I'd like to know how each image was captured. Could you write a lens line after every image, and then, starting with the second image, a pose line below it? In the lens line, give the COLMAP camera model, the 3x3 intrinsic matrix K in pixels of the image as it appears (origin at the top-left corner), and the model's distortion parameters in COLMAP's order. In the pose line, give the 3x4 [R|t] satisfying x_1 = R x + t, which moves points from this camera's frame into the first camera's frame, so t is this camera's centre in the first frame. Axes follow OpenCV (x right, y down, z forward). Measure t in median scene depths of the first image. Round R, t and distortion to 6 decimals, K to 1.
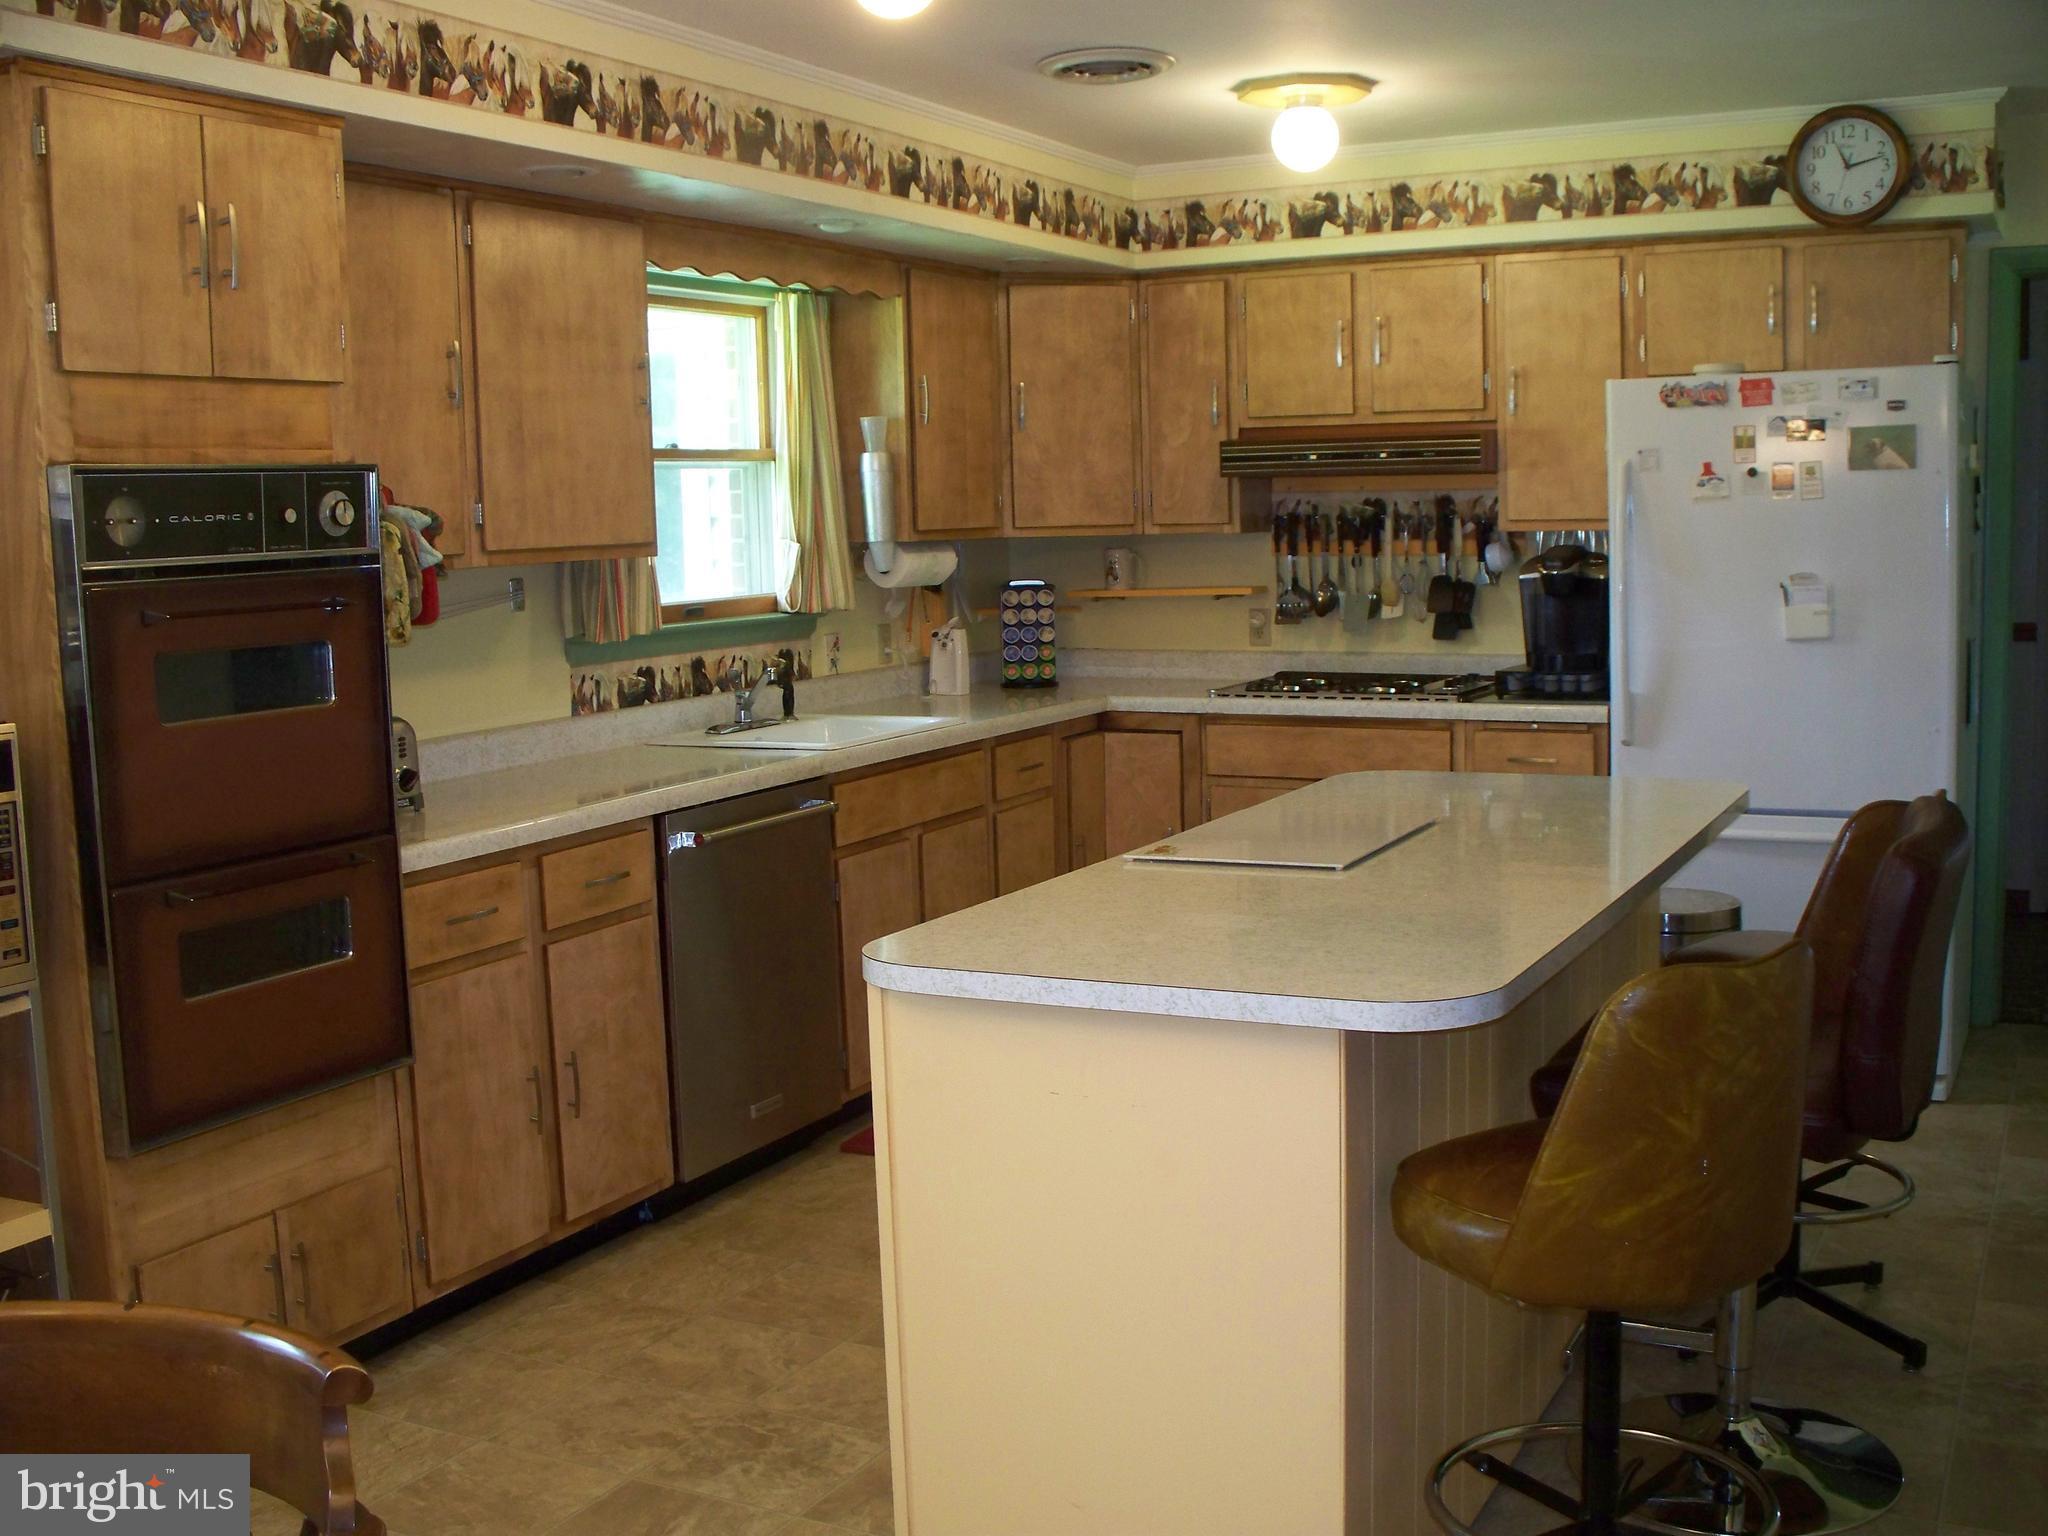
lens RADIAL K [[2116.0, 0, 1024.2], [0, 2116.0, 775.3], [0, 0, 1]] dist [-0.207966, 0.254573]
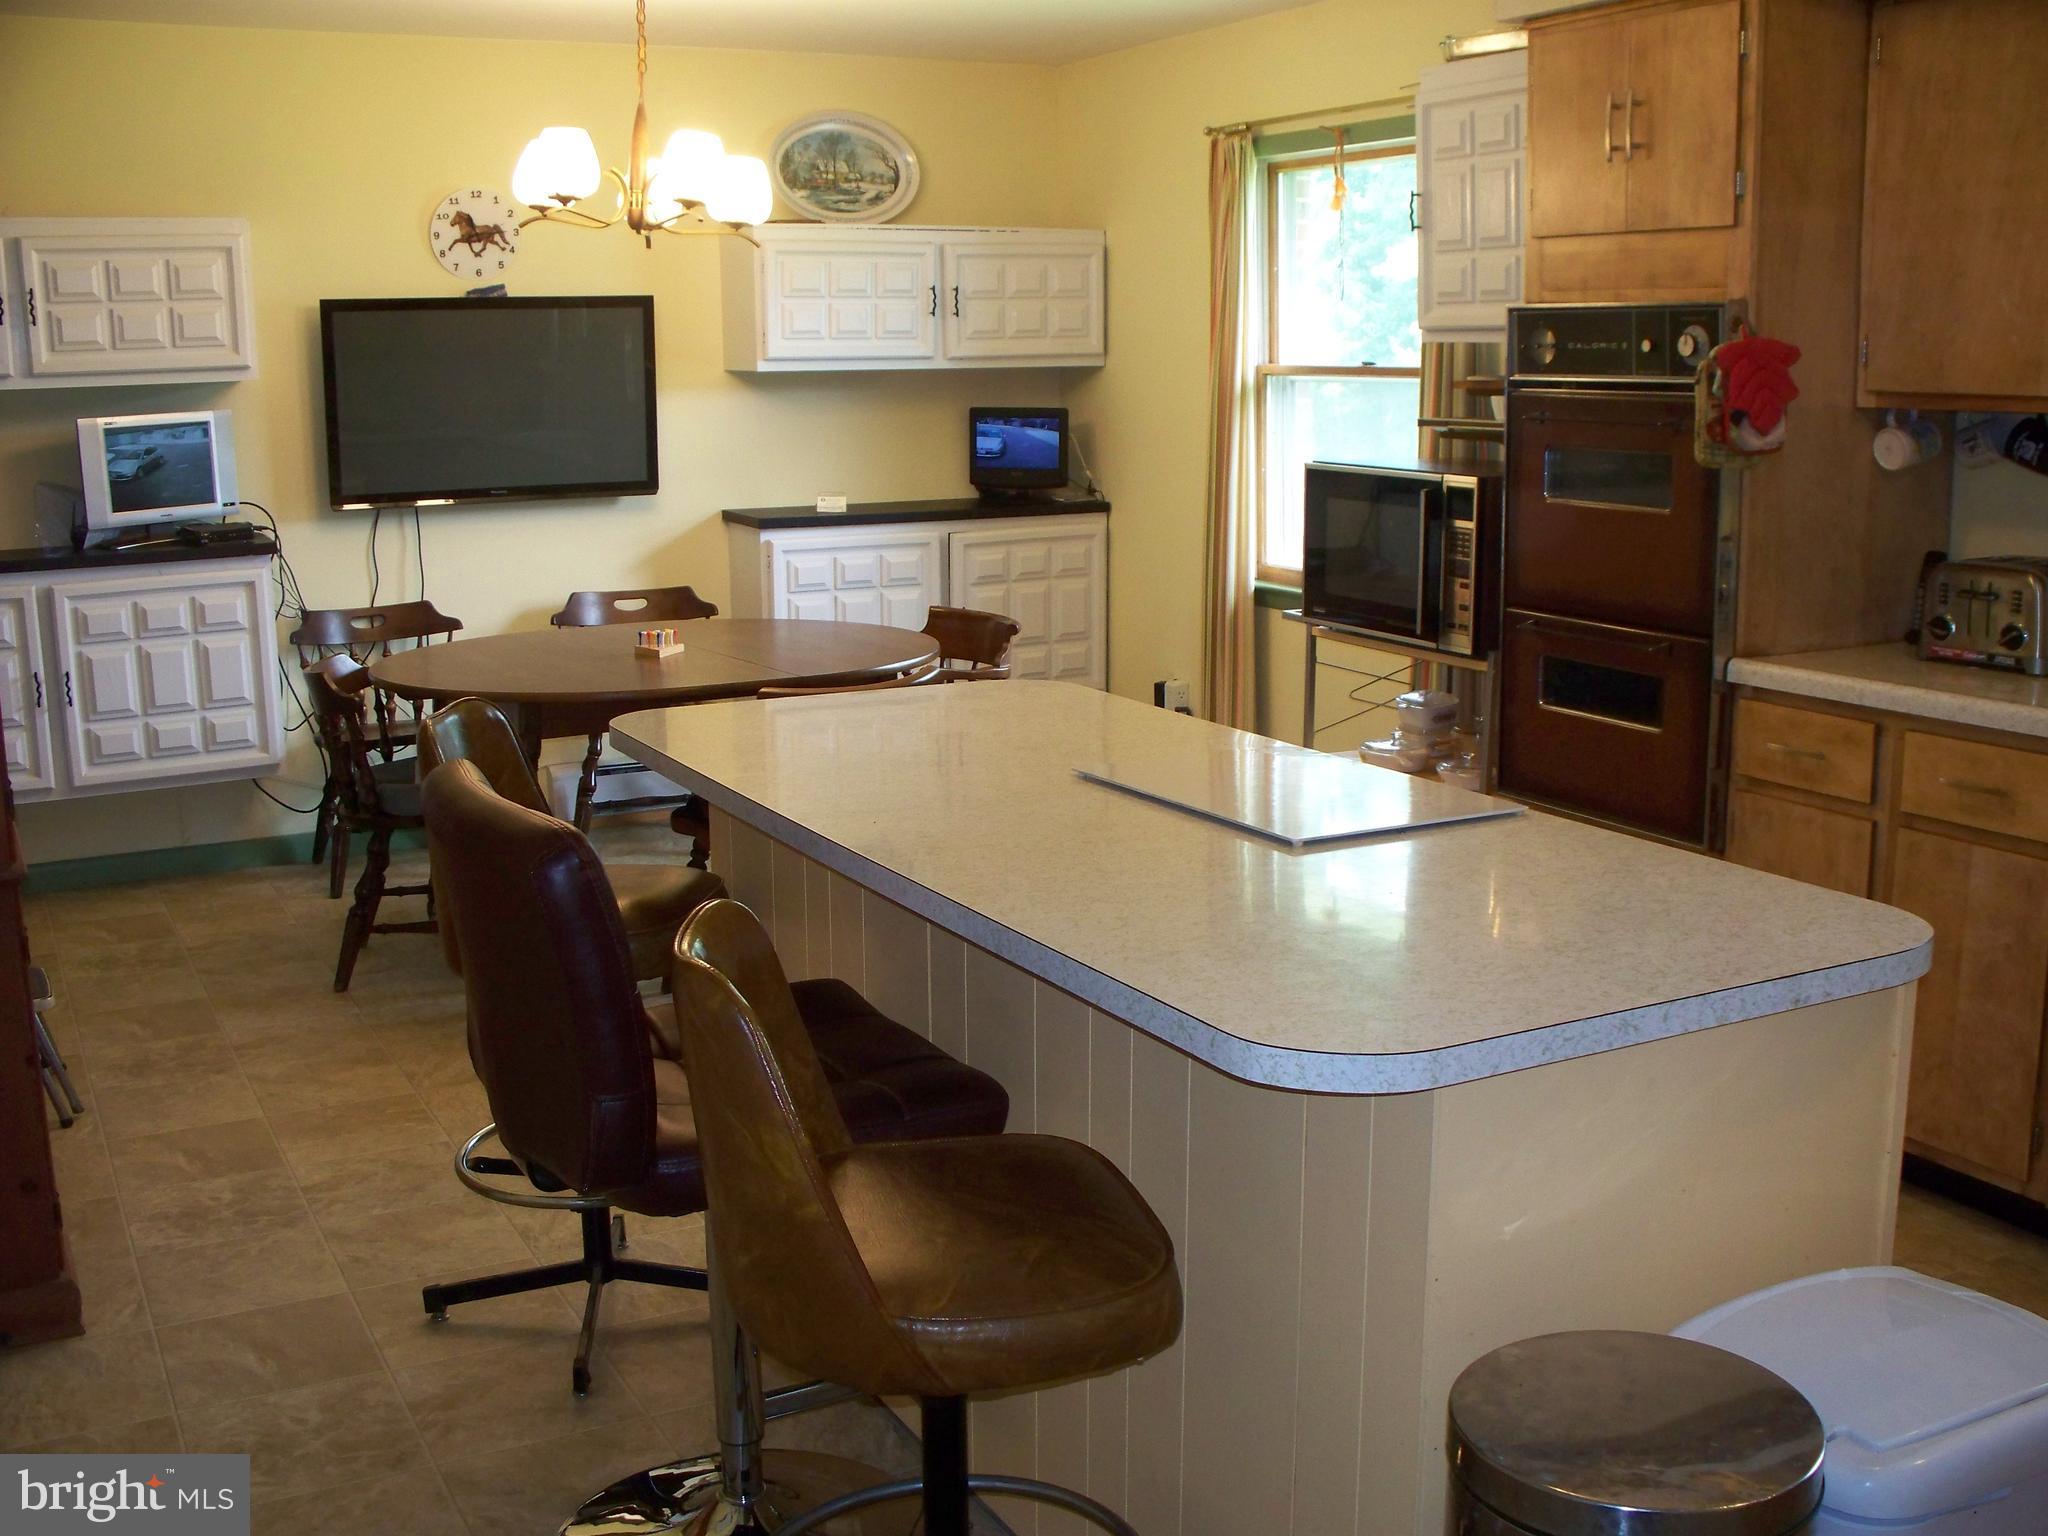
lens RADIAL K [[2116.0, 0, 1024.2], [0, 2116.0, 775.3], [0, 0, 1]] dist [-0.207966, 0.254573]
pose [[-0.564965, 0.198299, -0.800932, 0.854388], [-0.075791, 0.954116, 0.289687, -0.208910], [0.821626, 0.224367, -0.524013, 1.394455]]
